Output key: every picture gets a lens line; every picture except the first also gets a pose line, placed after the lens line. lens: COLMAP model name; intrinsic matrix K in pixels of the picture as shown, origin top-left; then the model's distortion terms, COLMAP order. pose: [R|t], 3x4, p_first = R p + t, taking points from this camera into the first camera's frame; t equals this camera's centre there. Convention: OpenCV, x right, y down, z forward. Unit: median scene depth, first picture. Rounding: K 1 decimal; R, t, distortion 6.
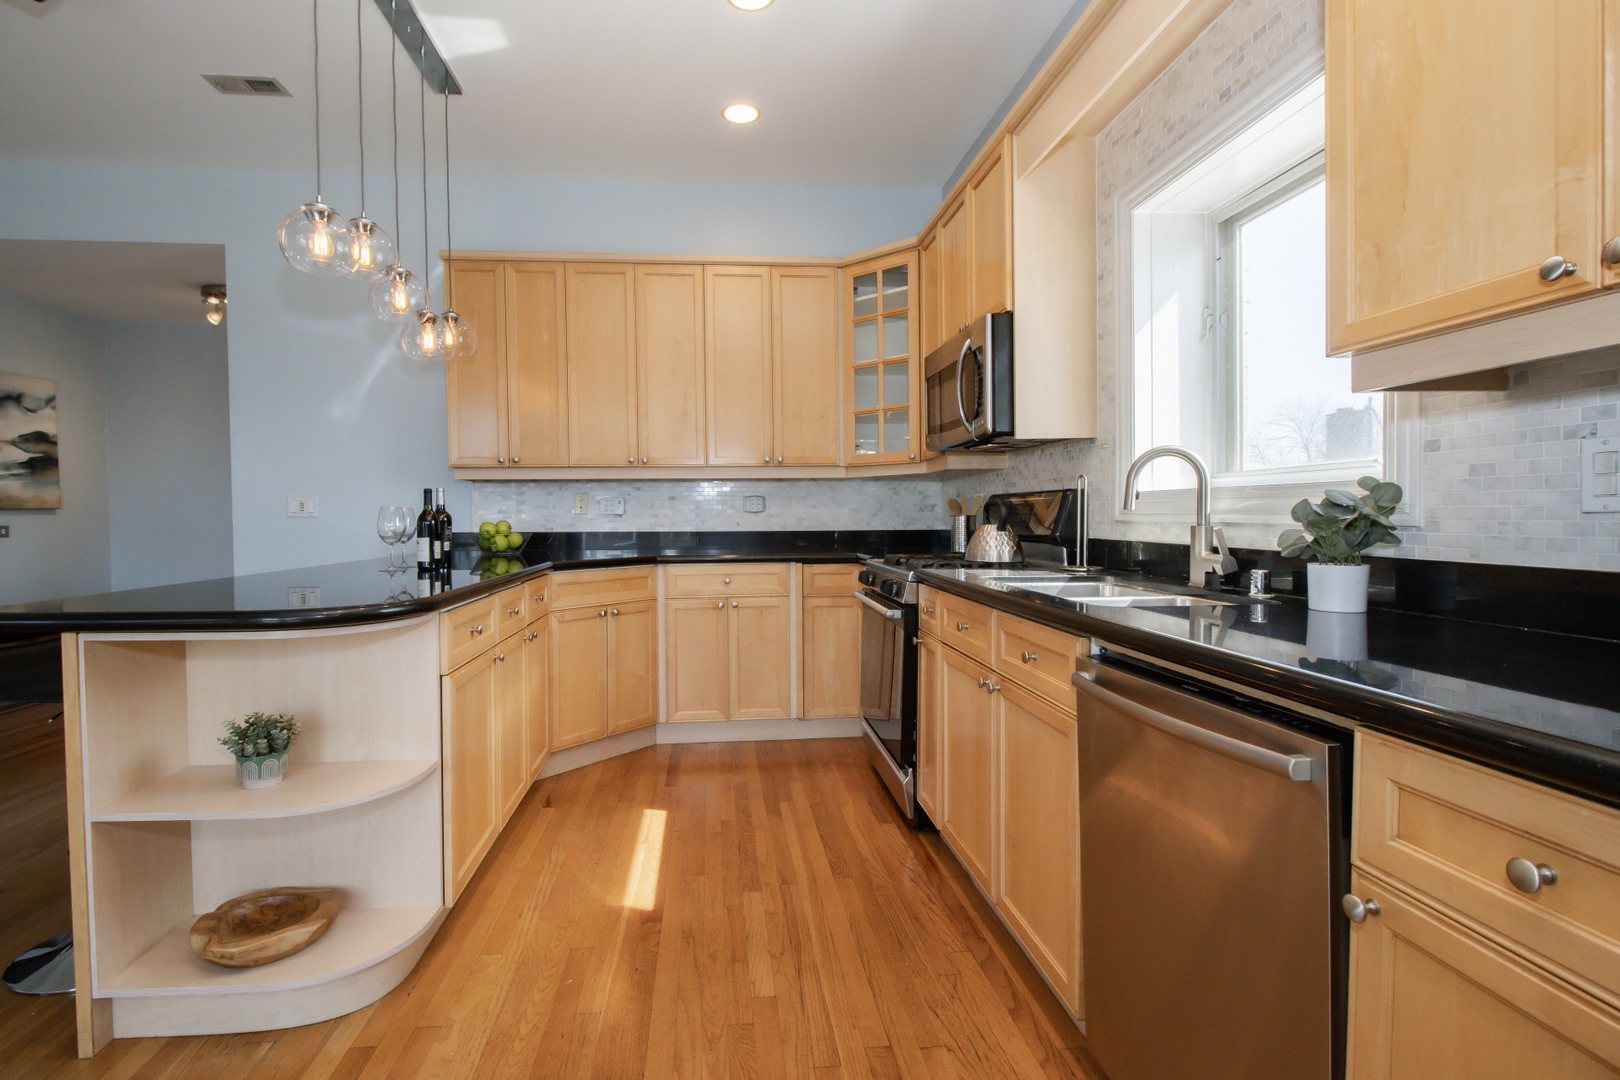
lens RADIAL K [[752.8, 0, 777.7], [0, 752.8, 540.1], [0, 0, 1]] dist [0.017915, -0.016119]
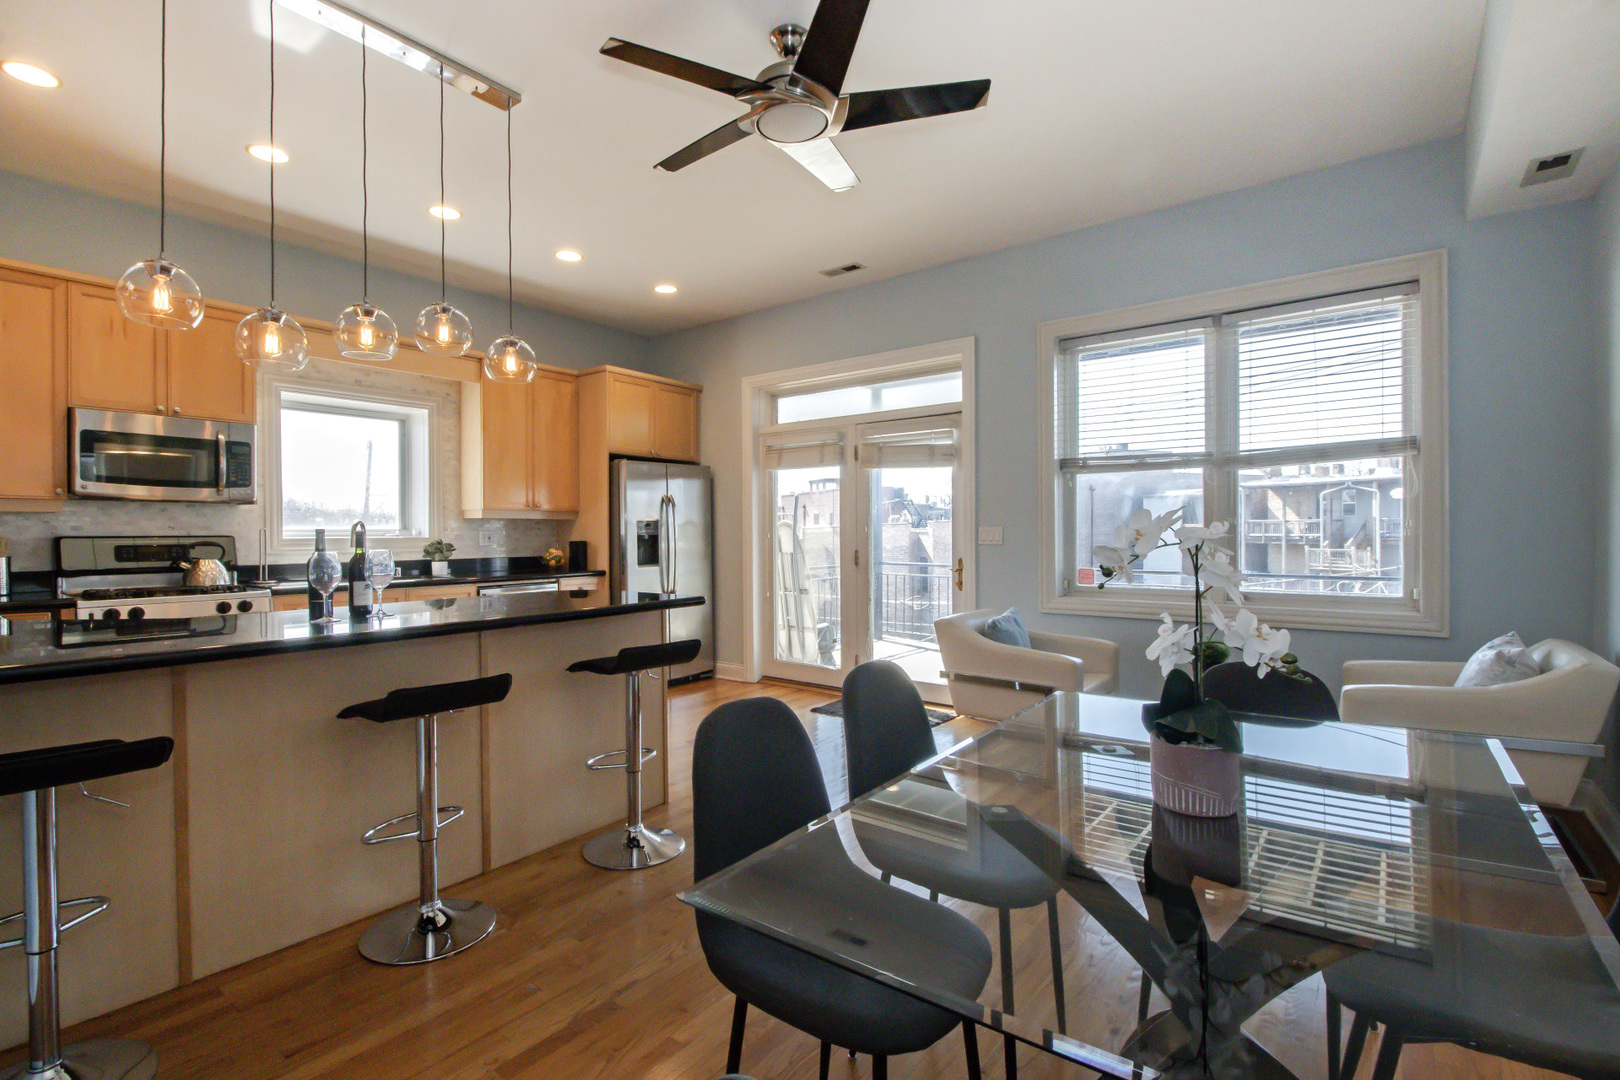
lens RADIAL K [[752.8, 0, 777.7], [0, 752.8, 540.1], [0, 0, 1]] dist [0.017915, -0.016119]
pose [[-0.721197, 0.002701, 0.692725, -1.351360], [0.032931, 0.998996, 0.030388, -0.059379], [-0.691947, 0.044728, -0.720562, 1.171647]]
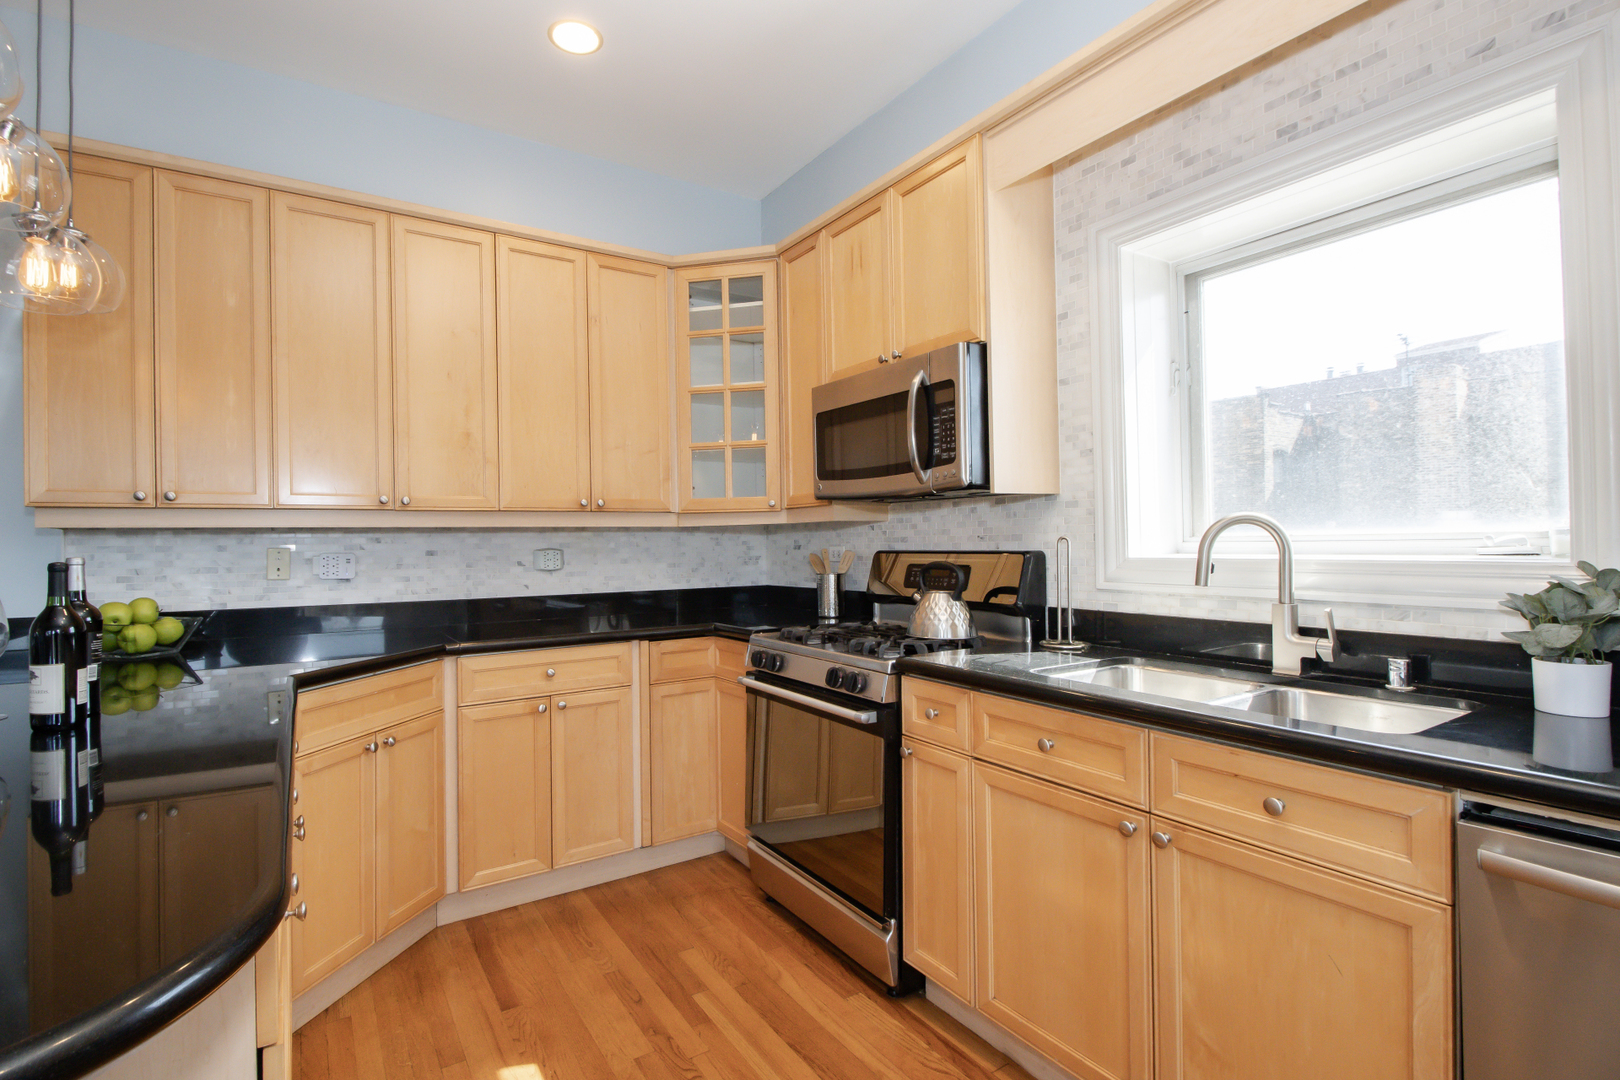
lens RADIAL K [[752.8, 0, 777.7], [0, 752.8, 540.1], [0, 0, 1]] dist [0.017915, -0.016119]
pose [[0.890662, -0.003058, 0.454656, -0.235024], [0.022355, 0.999062, -0.037073, -0.047003], [-0.454116, 0.043184, 0.889895, 0.304990]]
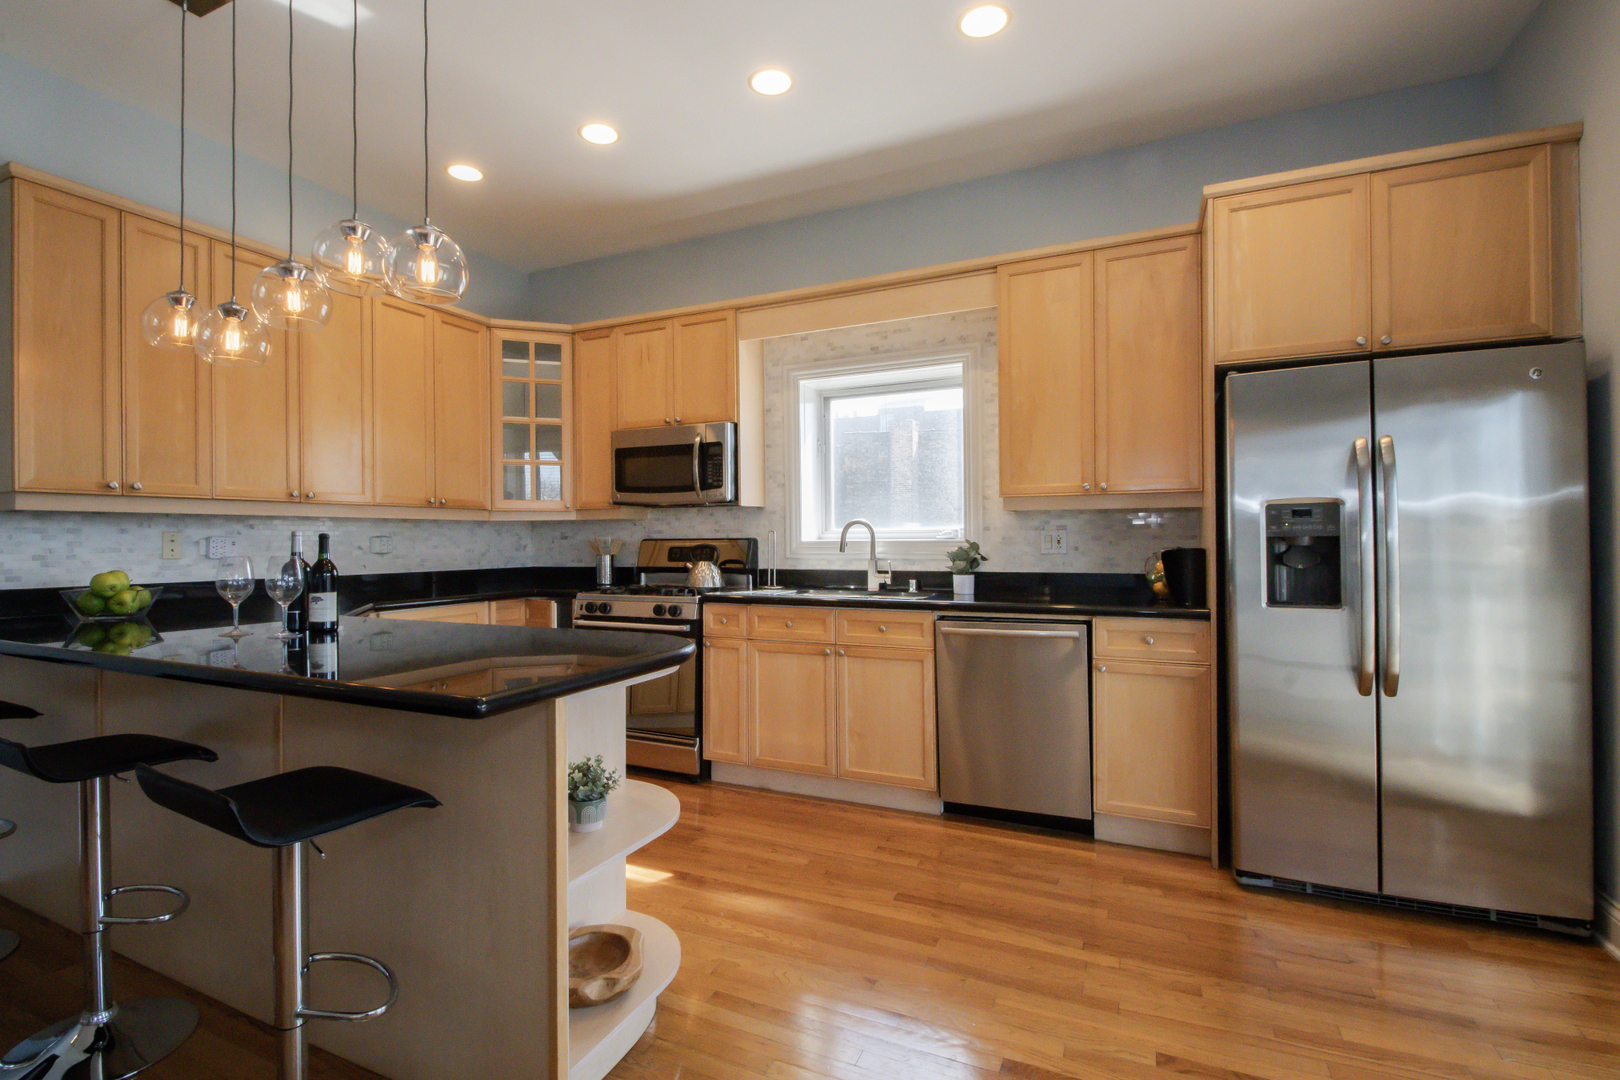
lens RADIAL K [[752.8, 0, 777.7], [0, 752.8, 540.1], [0, 0, 1]] dist [0.017915, -0.016119]
pose [[0.513403, 0.003046, 0.858142, -0.809330], [0.032473, 0.999209, -0.022974, -0.021876], [-0.857533, 0.039661, 0.512897, 0.124103]]
